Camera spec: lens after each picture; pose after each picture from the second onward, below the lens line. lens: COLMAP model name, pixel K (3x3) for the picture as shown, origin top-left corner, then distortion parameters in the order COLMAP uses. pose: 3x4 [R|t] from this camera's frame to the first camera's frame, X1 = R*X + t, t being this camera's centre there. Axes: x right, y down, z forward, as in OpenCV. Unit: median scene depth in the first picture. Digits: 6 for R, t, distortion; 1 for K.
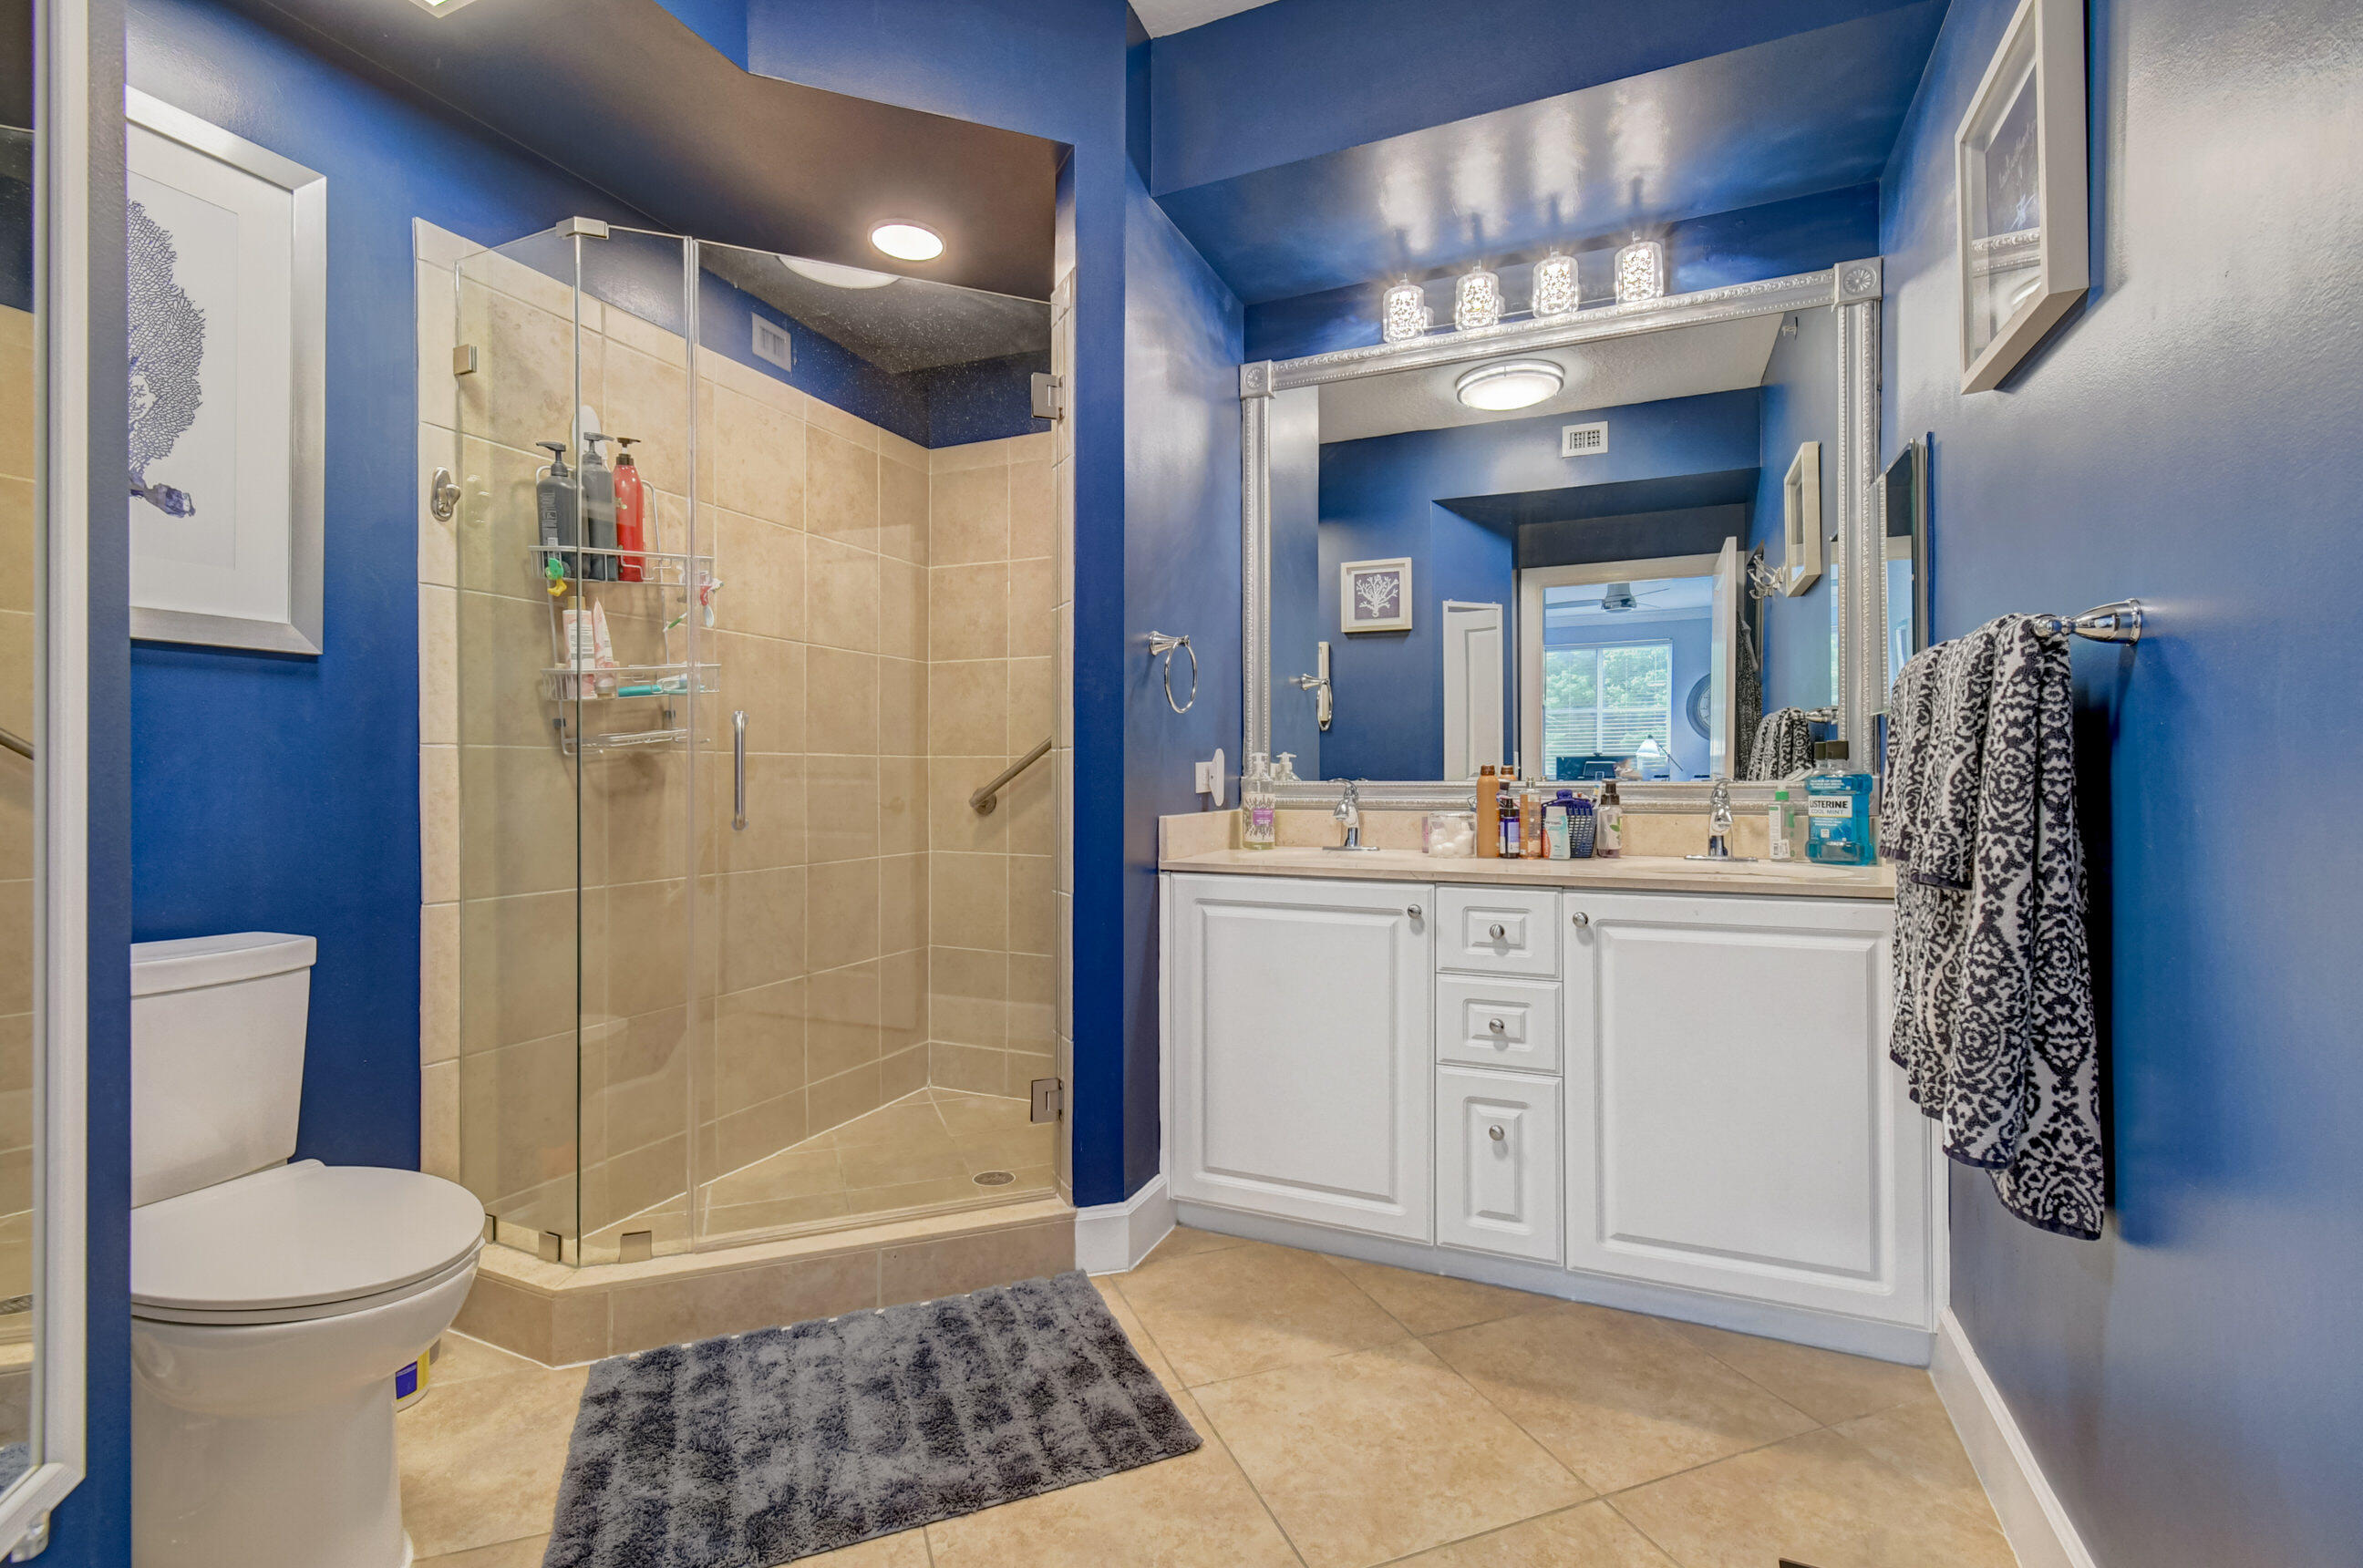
lens RADIAL K [[1054.4, 0, 1172.5], [0, 1054.4, 773.8], [0, 0, 1]] dist [0.001936, 0.000117]
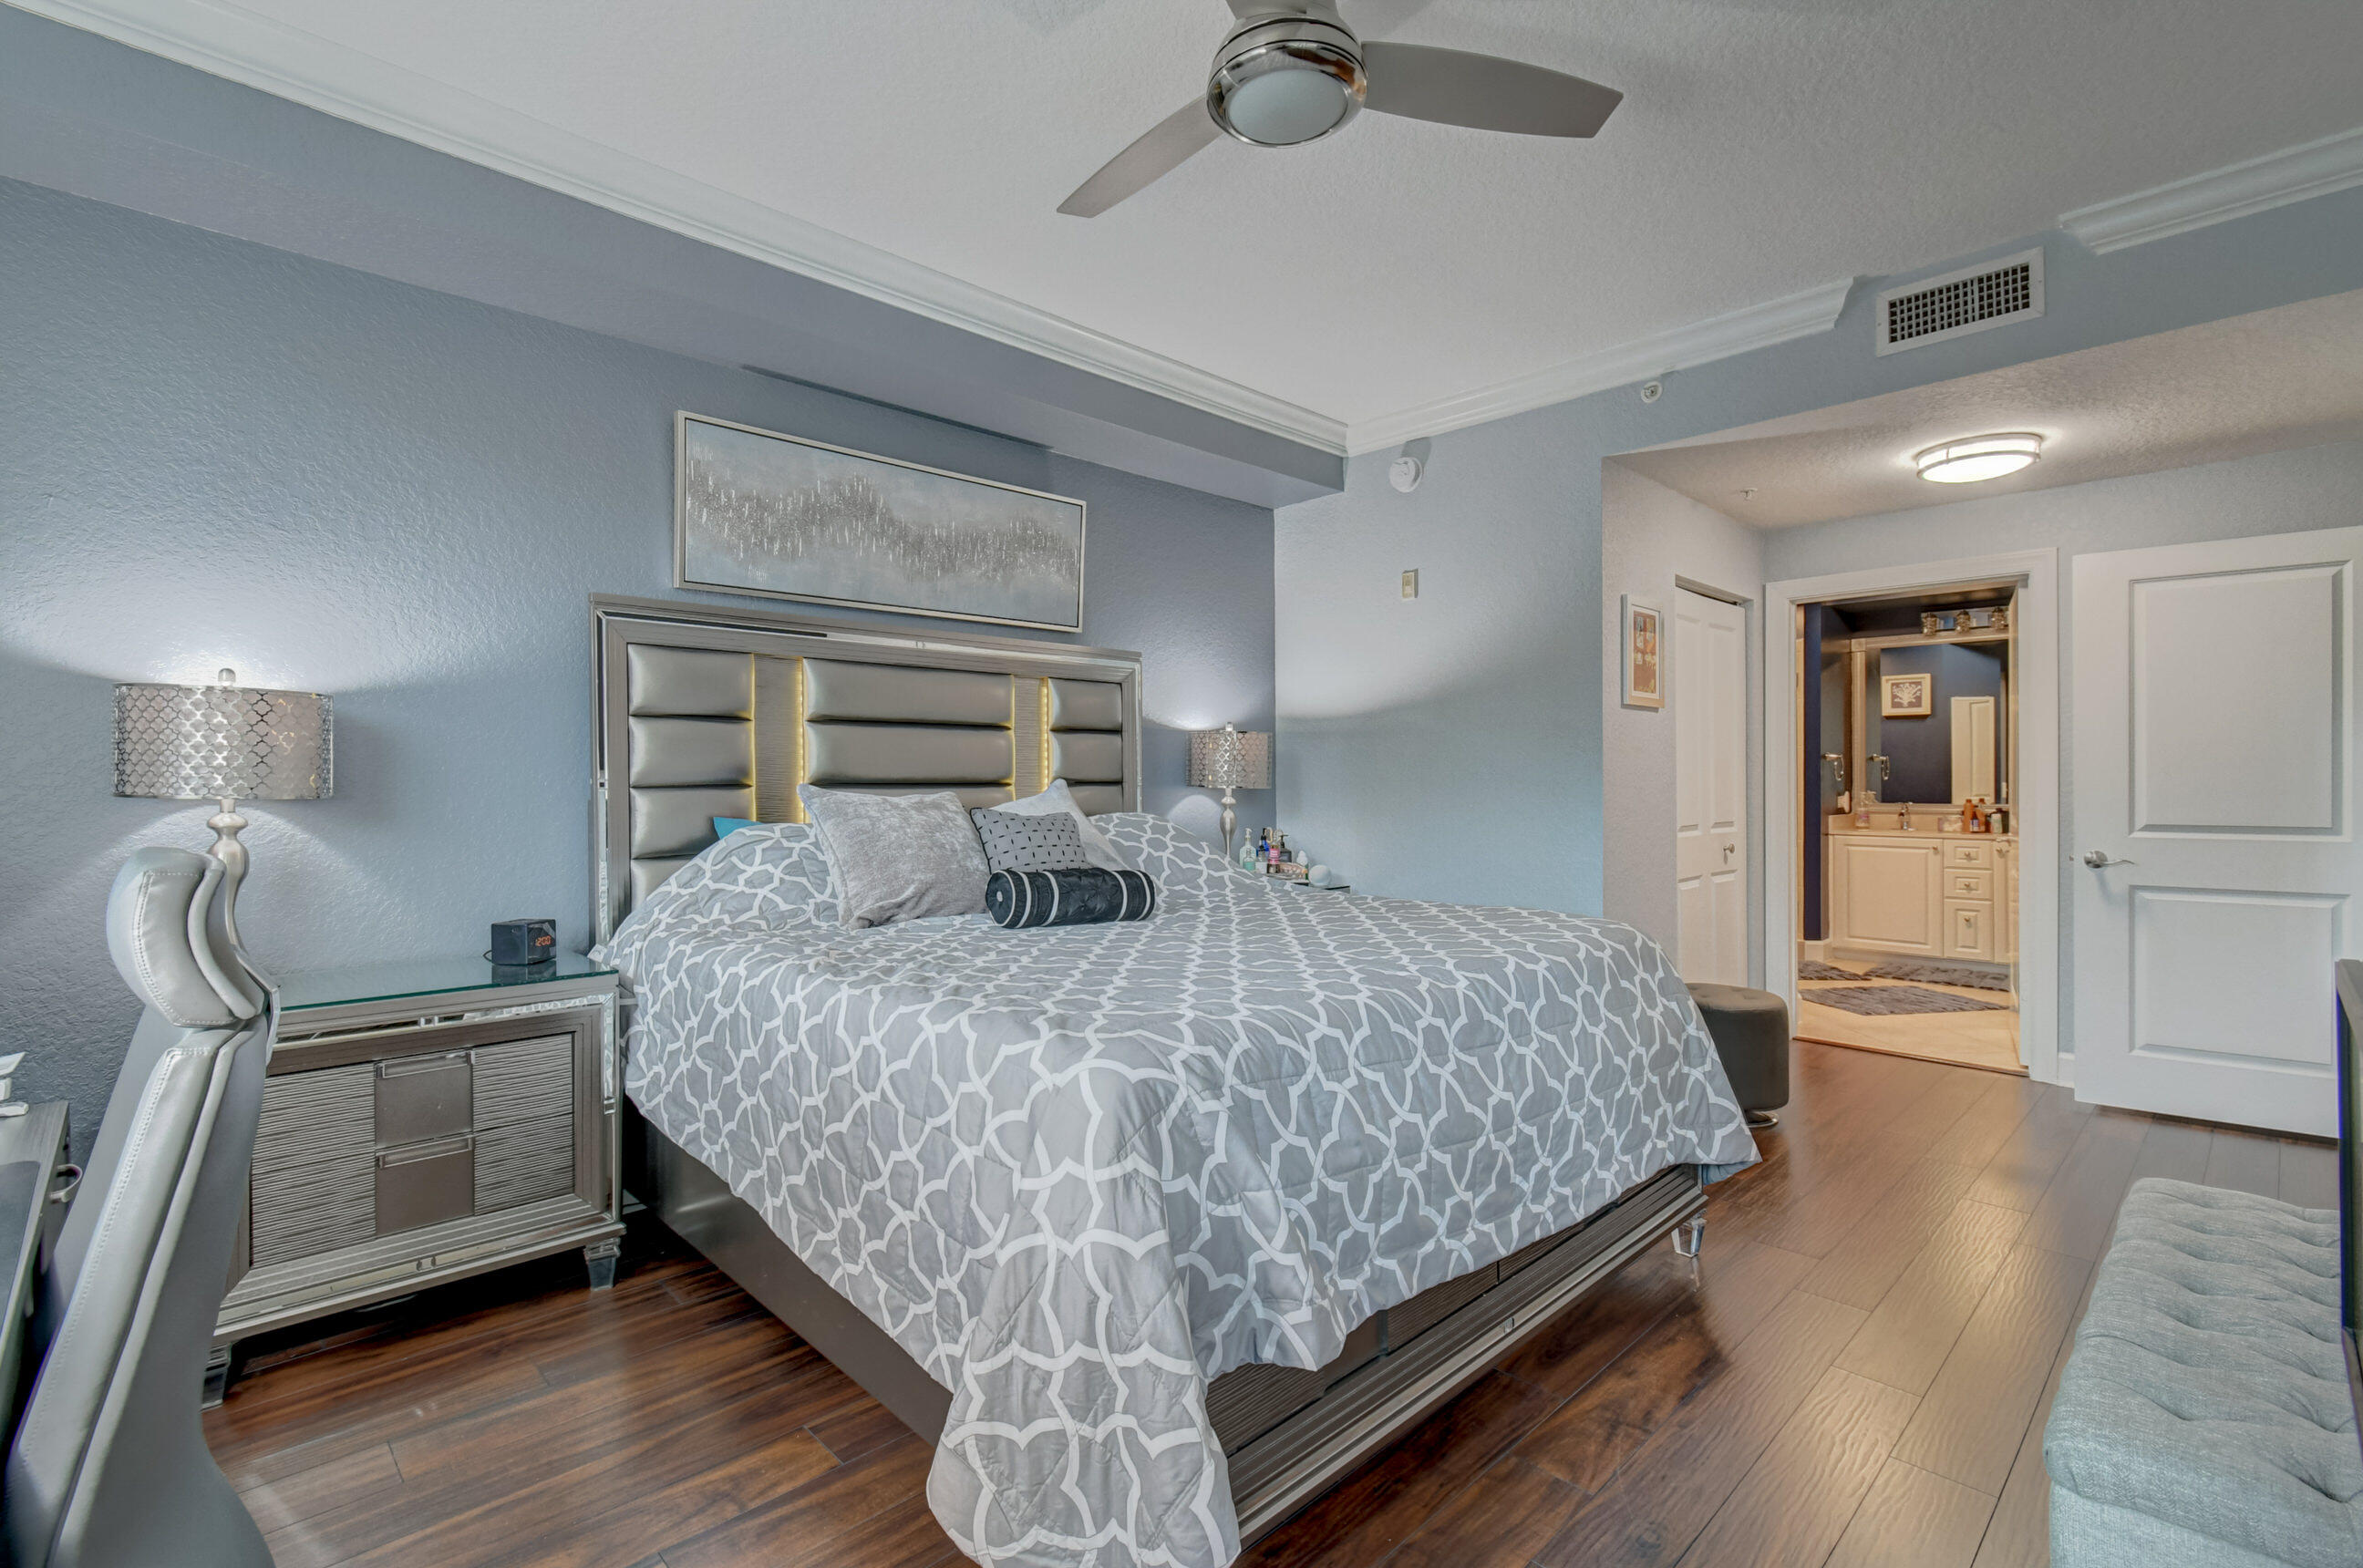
lens RADIAL K [[1054.4, 0, 1172.5], [0, 1054.4, 773.8], [0, 0, 1]] dist [0.001936, 0.000117]
pose [[0.923841, 0.002021, -0.382771, -0.265405], [-0.004012, 0.999982, -0.004404, -0.025617], [0.382755, 0.005604, 0.923833, -1.104993]]
